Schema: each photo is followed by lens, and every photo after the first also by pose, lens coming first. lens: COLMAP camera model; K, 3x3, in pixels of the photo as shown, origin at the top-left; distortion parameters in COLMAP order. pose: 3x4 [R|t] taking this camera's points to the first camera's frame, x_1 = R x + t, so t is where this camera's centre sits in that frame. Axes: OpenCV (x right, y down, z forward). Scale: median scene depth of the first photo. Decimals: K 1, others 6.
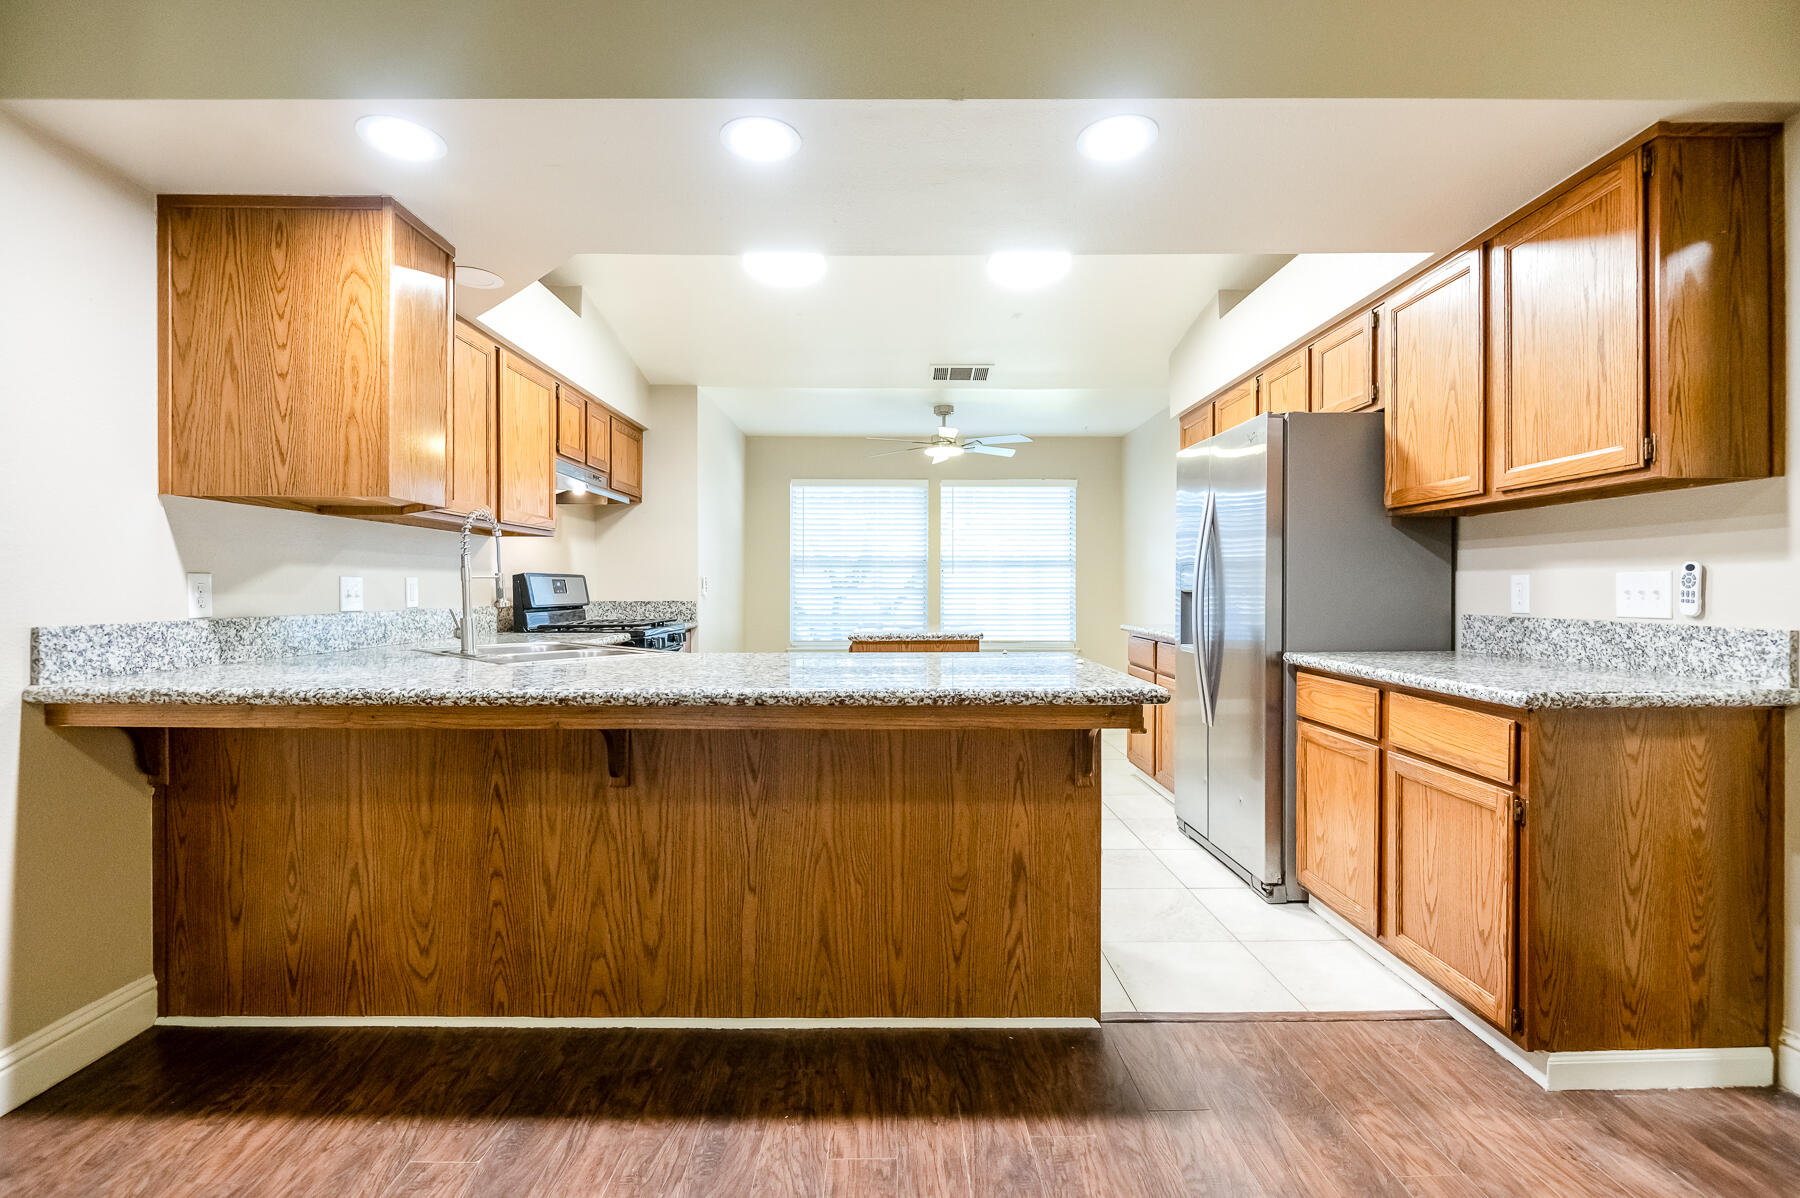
lens RADIAL K [[828.9, 0, 891.5], [0, 828.9, 591.9], [0, 0, 1]] dist [-0.011535, -0.005943]
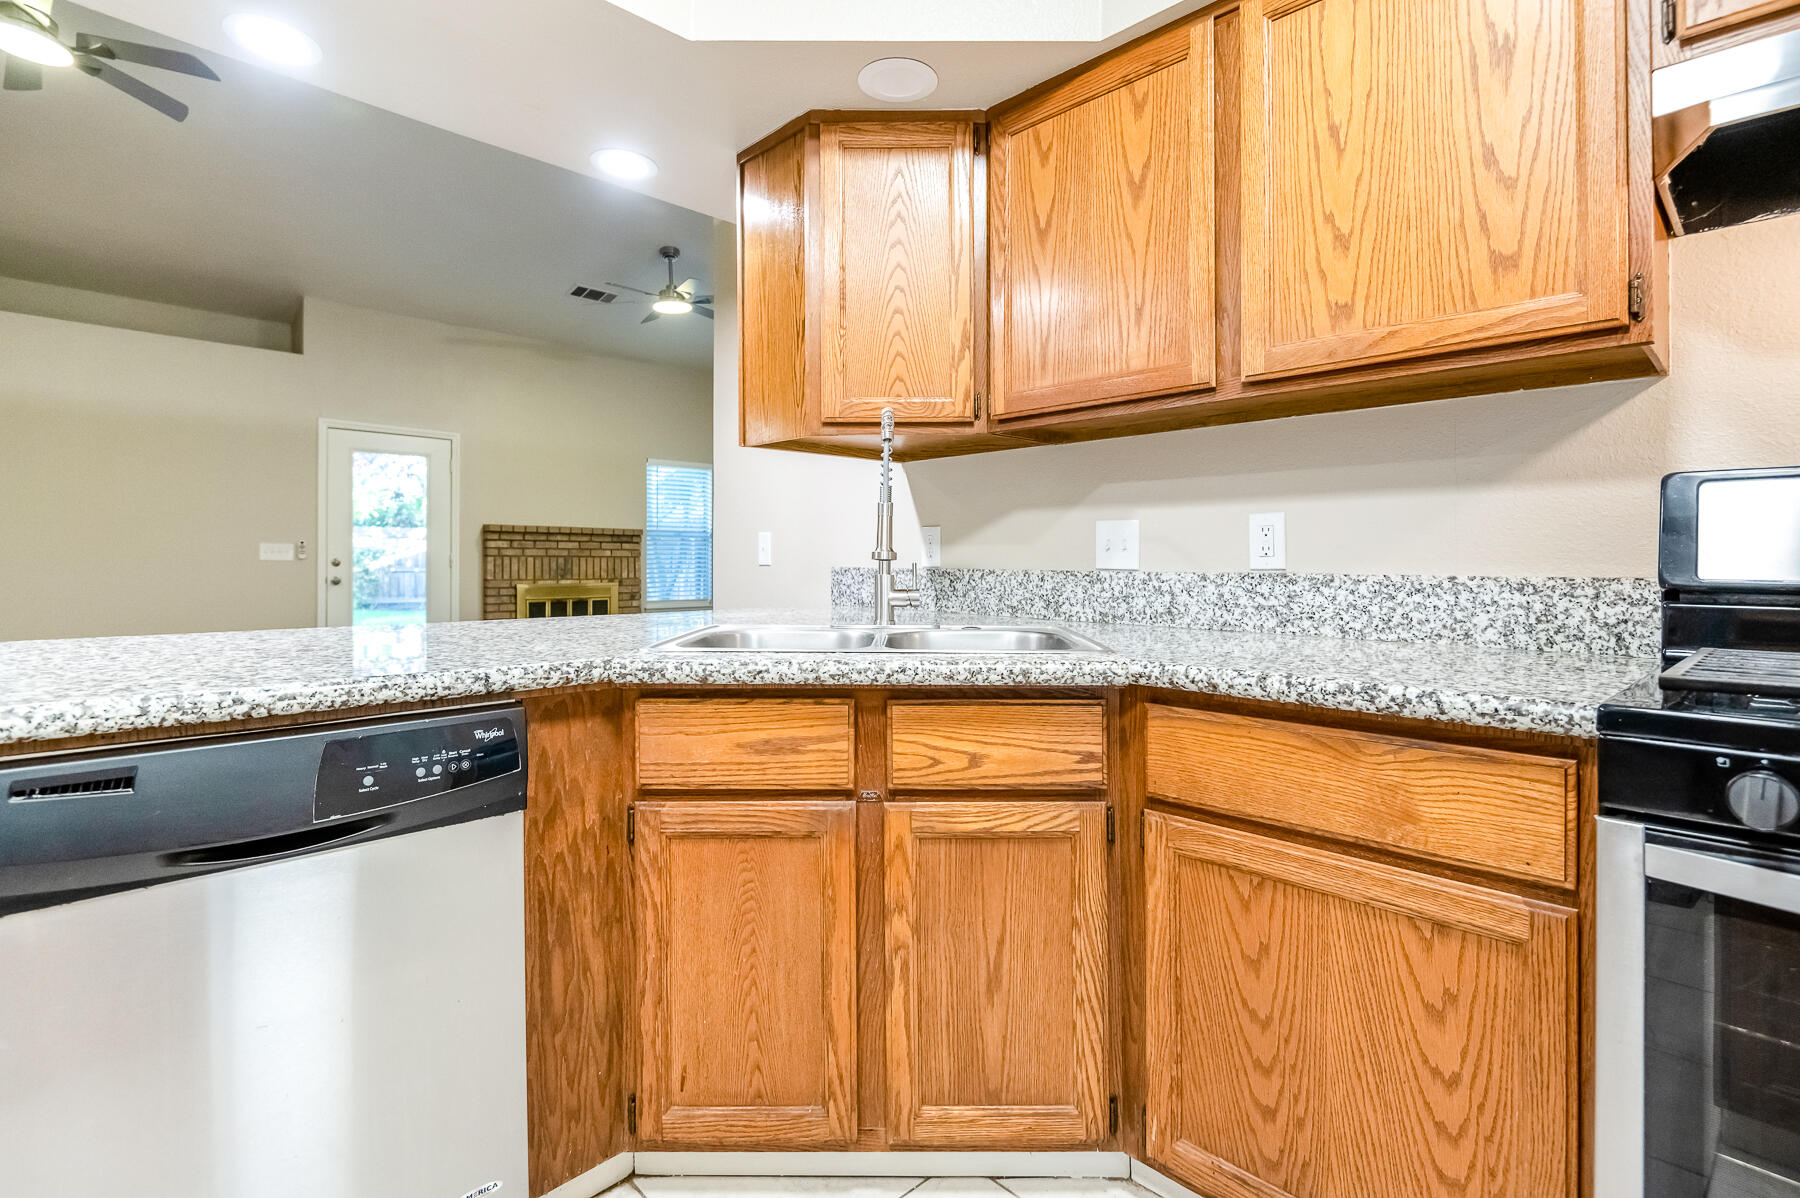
lens RADIAL K [[865.9, 0, 923.4], [0, 865.9, 556.3], [0, 0, 1]] dist [-0.013871, -0.003259]
pose [[-0.724662, -0.008545, -0.689052, -0.039098], [-0.010228, 0.999946, -0.001645, 0.020267], [0.689029, 0.005856, -0.724710, 1.875169]]
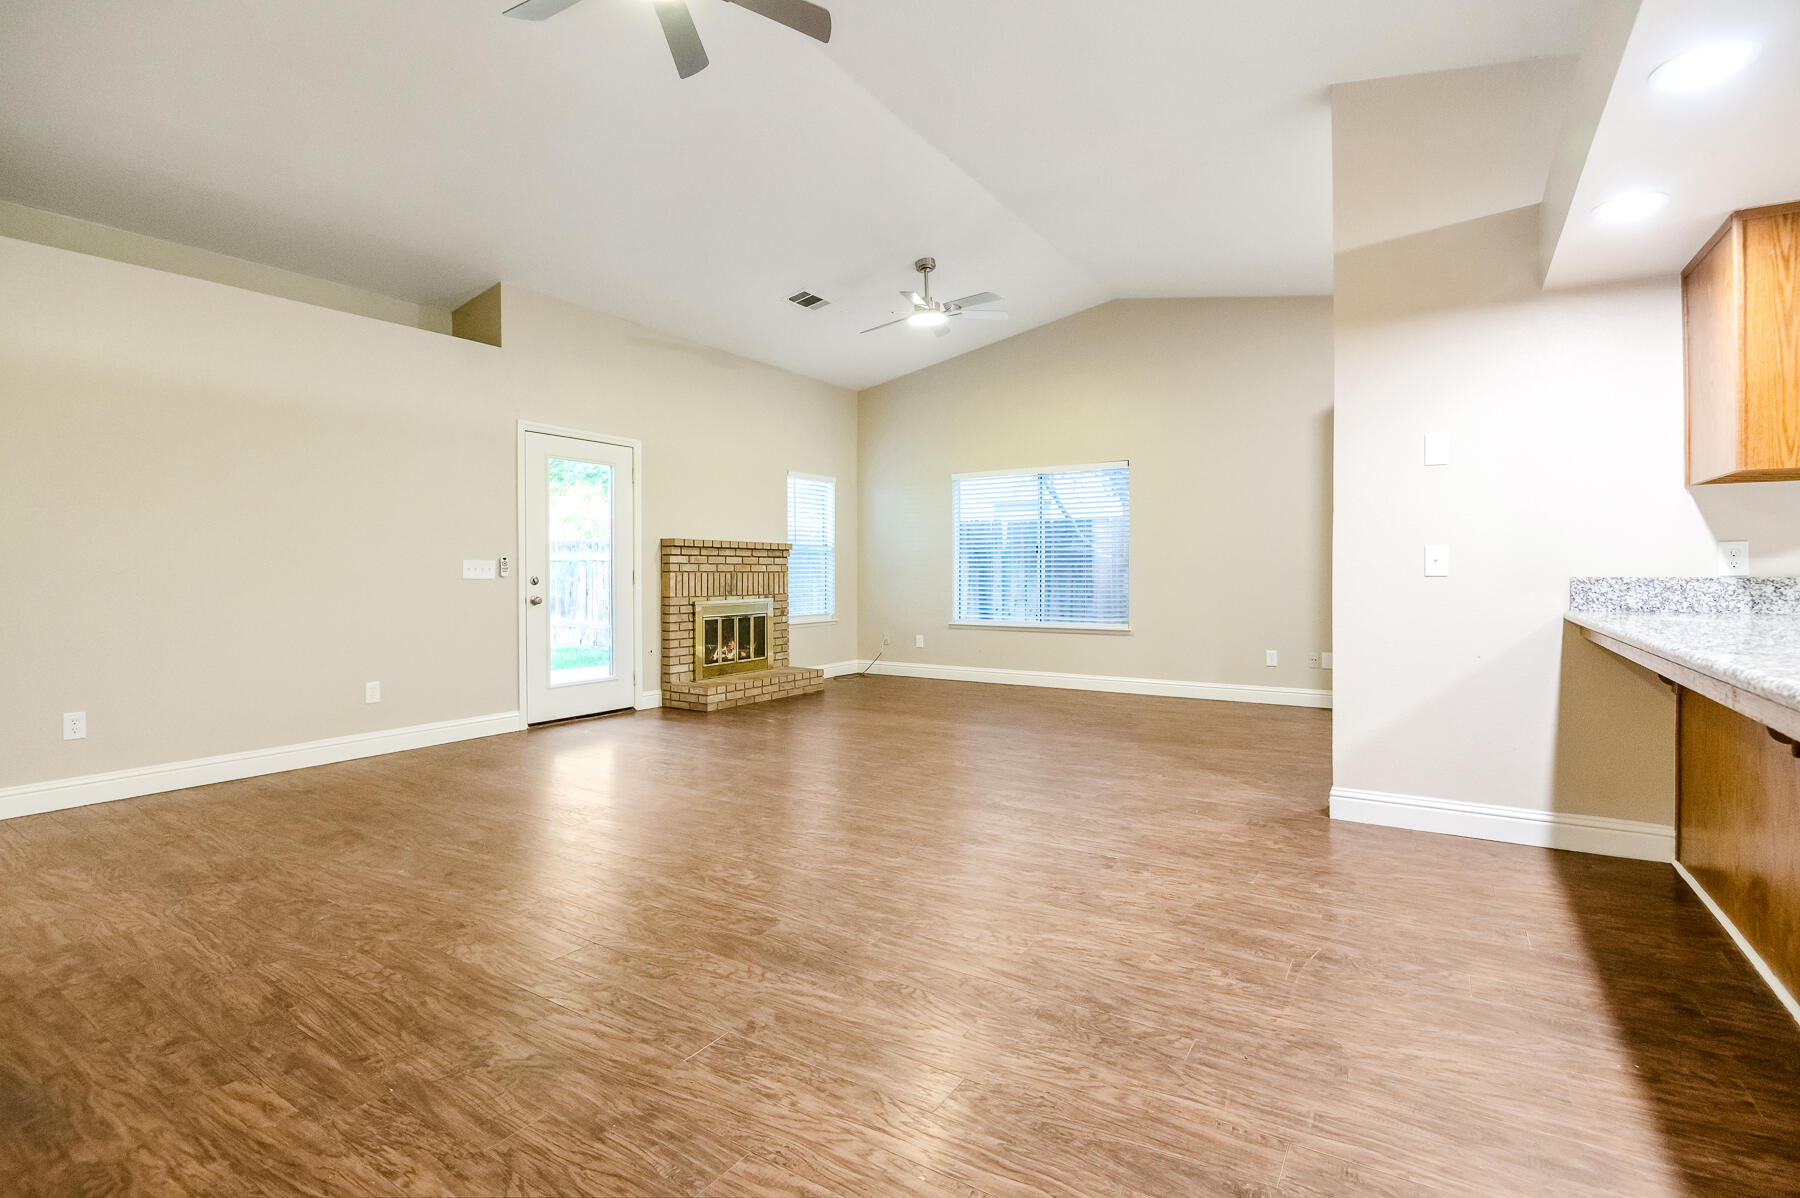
lens RADIAL K [[828.9, 0, 895.3], [0, 828.9, 583.6], [0, 0, 1]] dist [-0.011535, -0.005943]
pose [[-0.552911, 0.014066, -0.833122, 0.953876], [0.000149, 0.999859, 0.016782, 0.023009], [0.833240, 0.009155, -0.552835, 0.626785]]
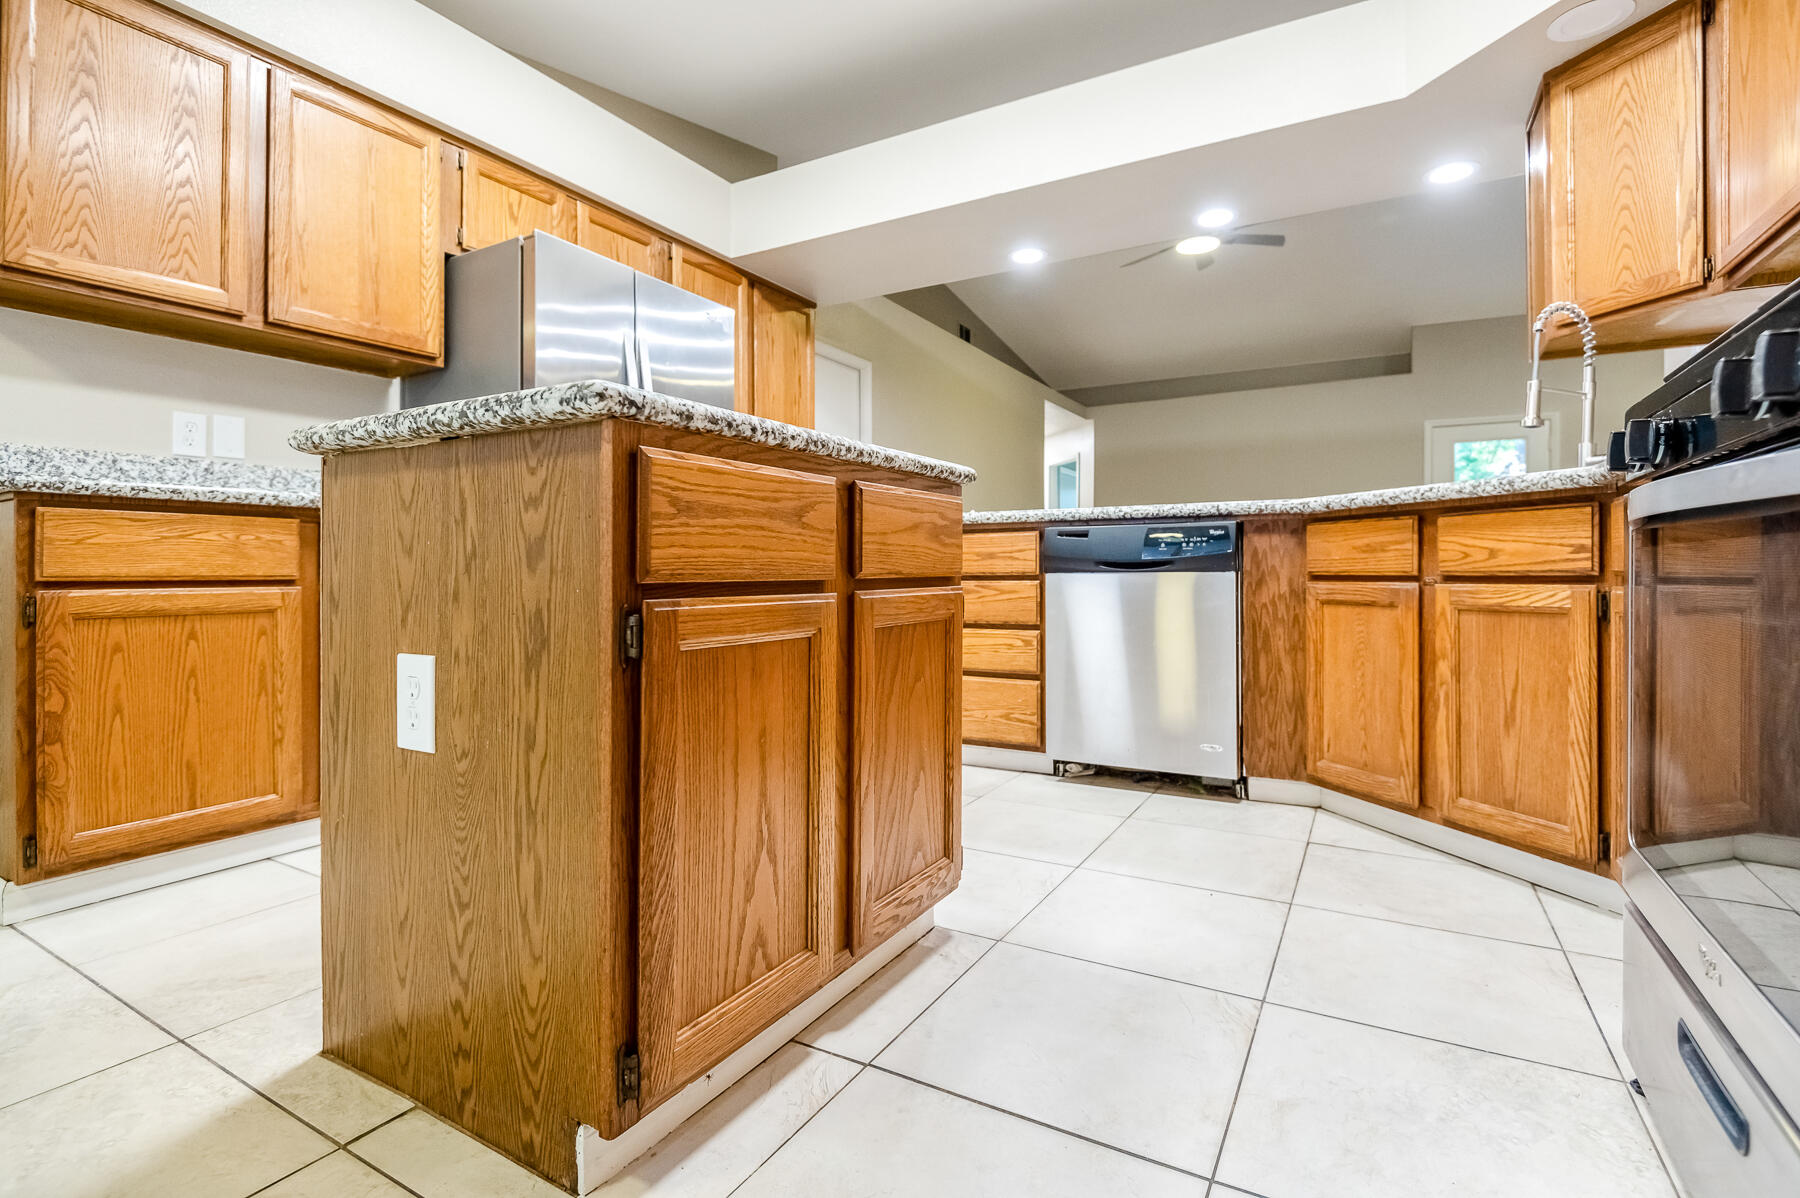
lens RADIAL K [[828.9, 0, 921.0], [0, 828.9, 561.3], [0, 0, 1]] dist [-0.011535, -0.005943]
pose [[-0.871861, 0.010845, 0.489633, -0.404351], [0.008812, 0.999940, -0.006458, 0.174274], [-0.489674, -0.001315, -0.871905, 2.434805]]
